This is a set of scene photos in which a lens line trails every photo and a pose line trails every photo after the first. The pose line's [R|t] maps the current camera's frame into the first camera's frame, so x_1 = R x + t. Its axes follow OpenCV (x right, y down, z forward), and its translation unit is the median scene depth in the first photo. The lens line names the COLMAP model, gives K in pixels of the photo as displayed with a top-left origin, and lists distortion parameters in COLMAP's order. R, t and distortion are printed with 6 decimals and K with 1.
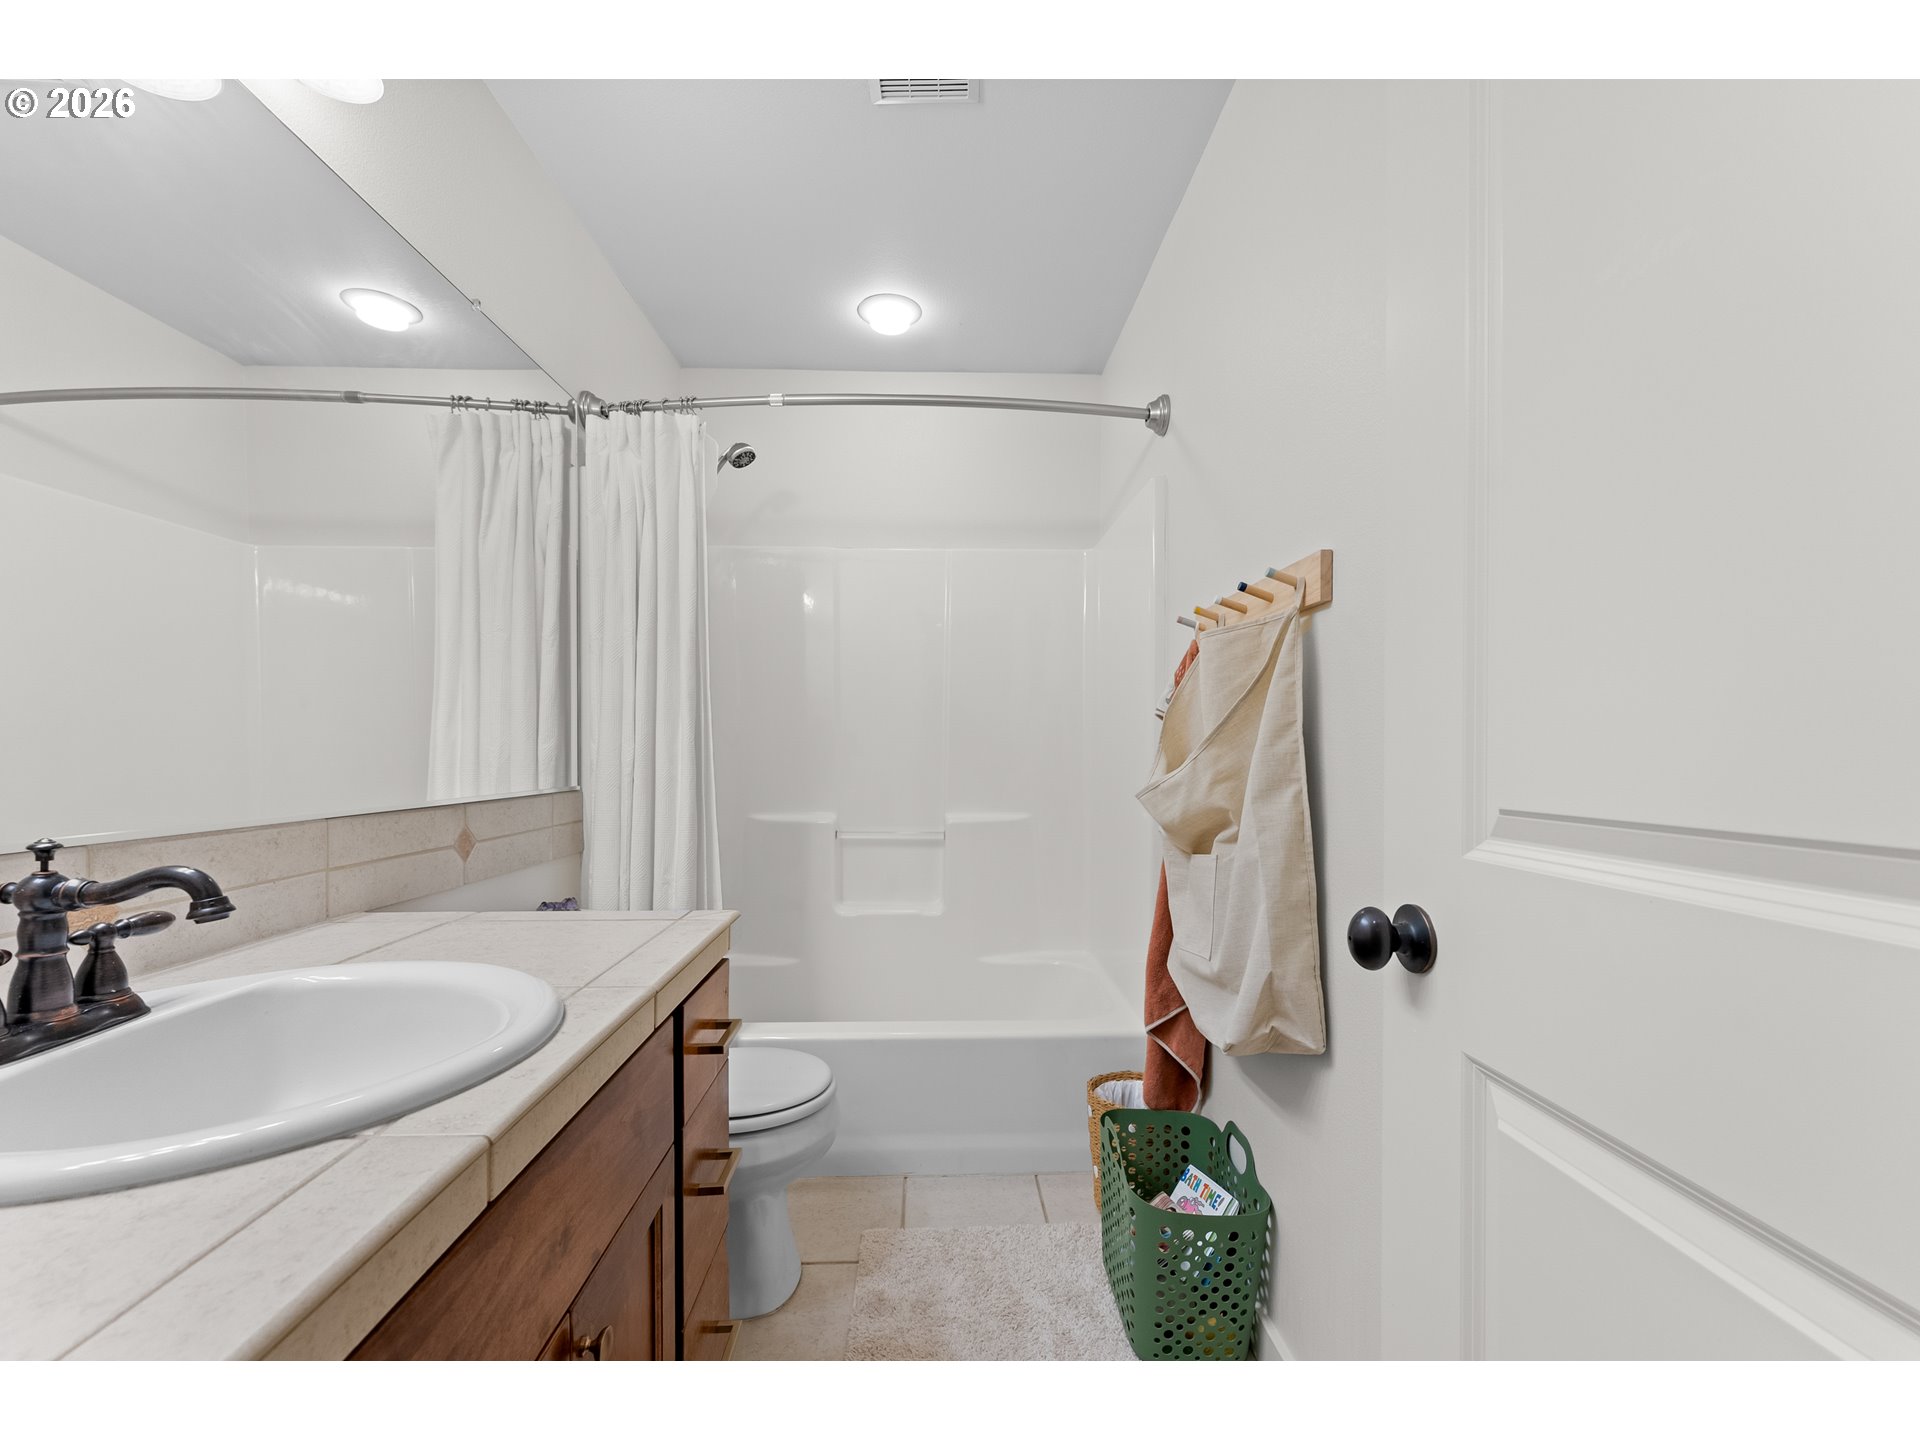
lens RADIAL K [[790.1, 0, 972.9], [0, 790.1, 720.8], [0, 0, 1]] dist [-0.000936, 0.000474]
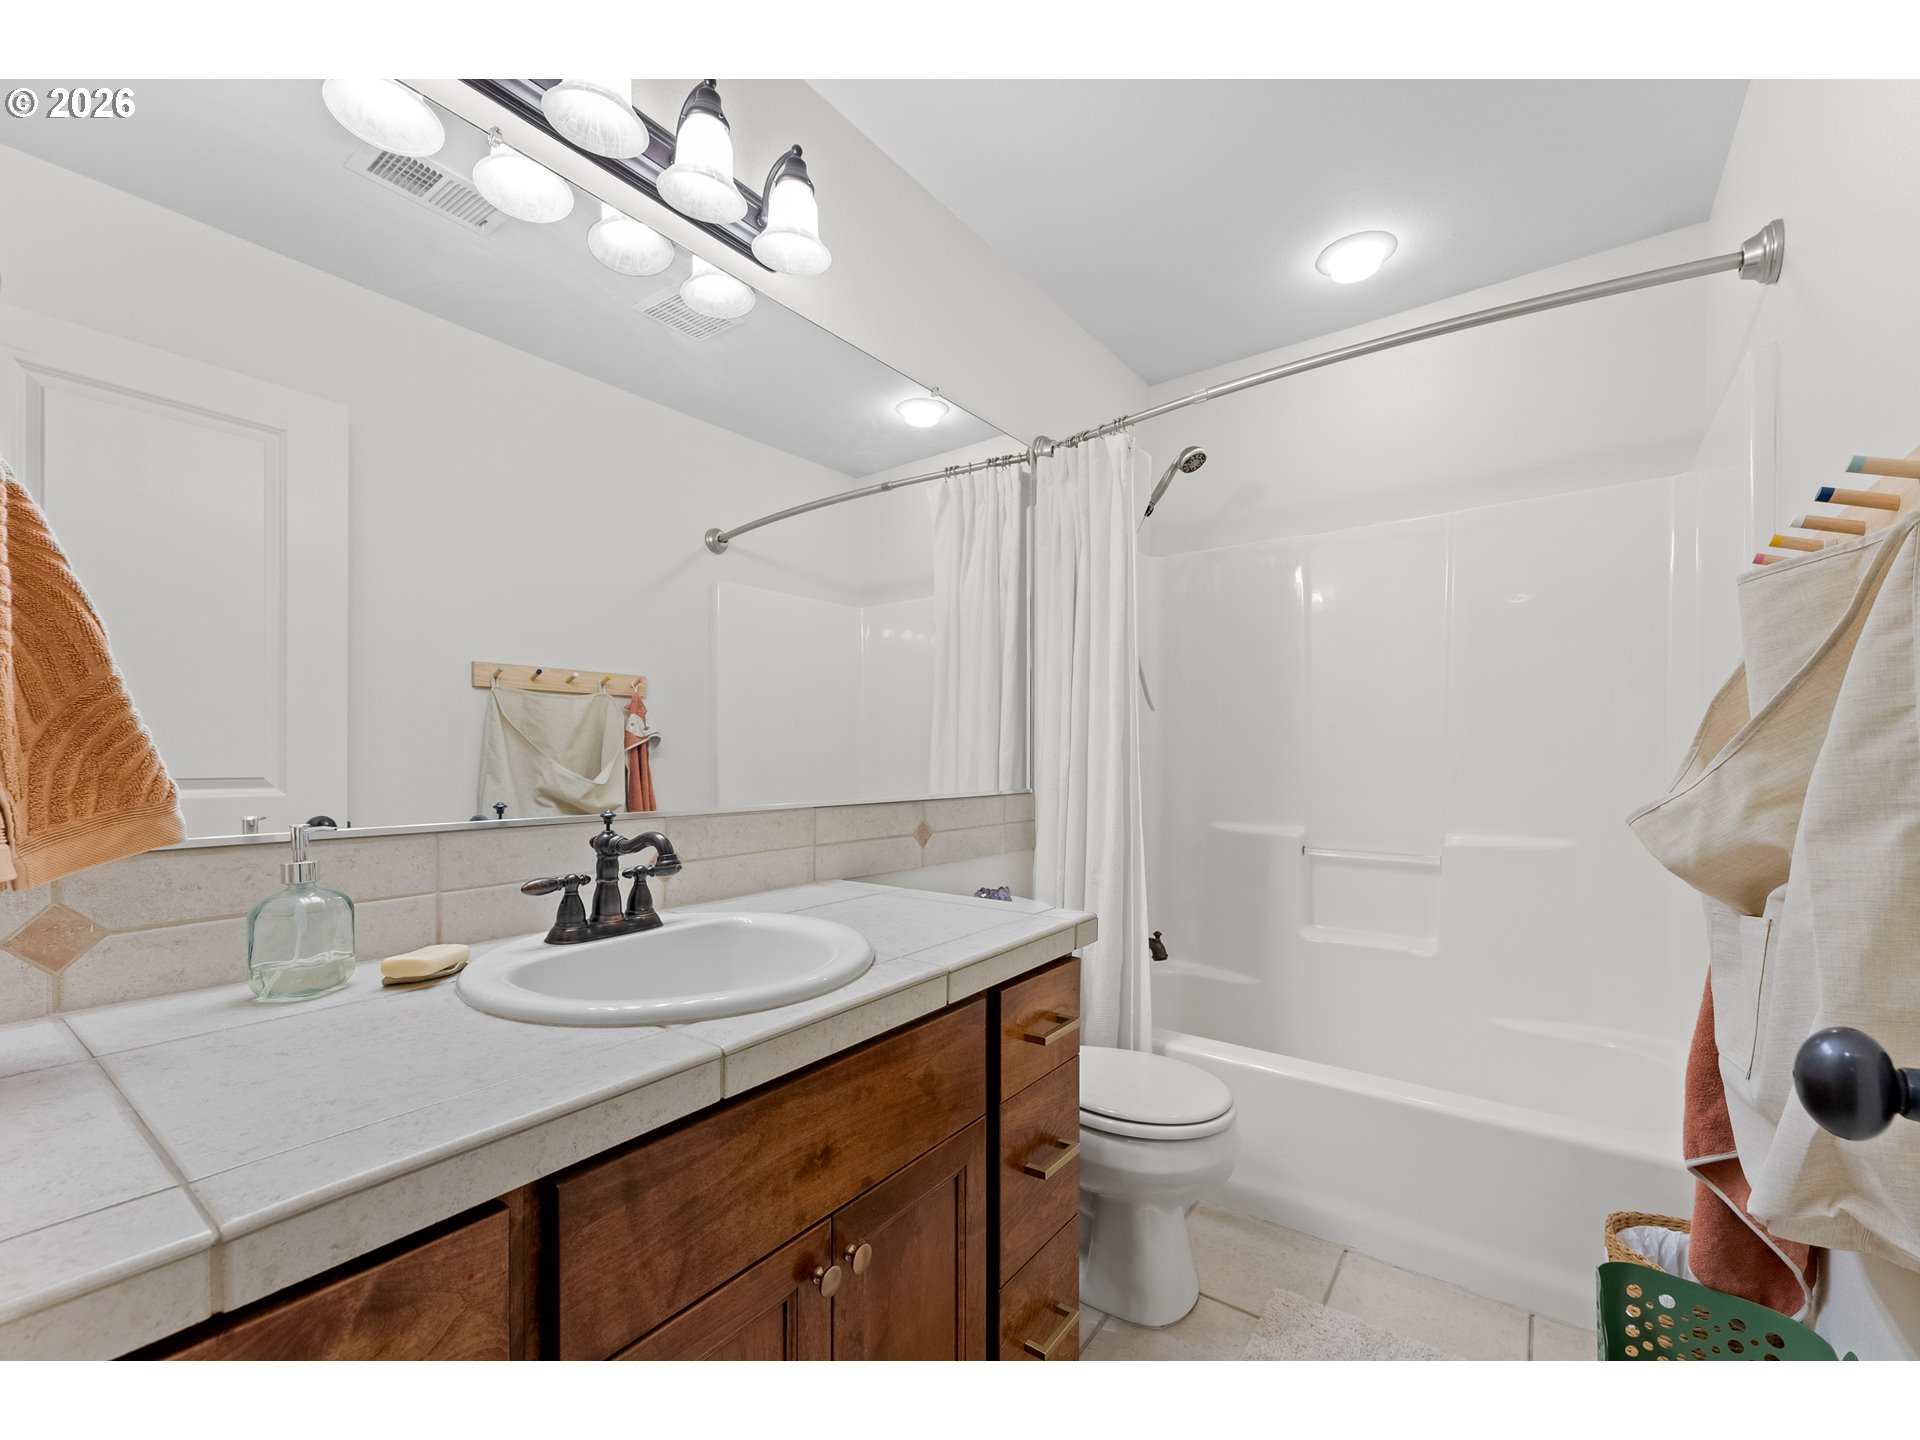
lens RADIAL K [[796.9, 0, 962.3], [0, 796.9, 726.3], [0, 0, 1]] dist [-0.000563, 0.000976]
pose [[0.778424, -0.024758, -0.627250, 0.172983], [0.023255, 0.999673, -0.010599, 0.003635], [0.627308, -0.006336, 0.778745, 0.069165]]
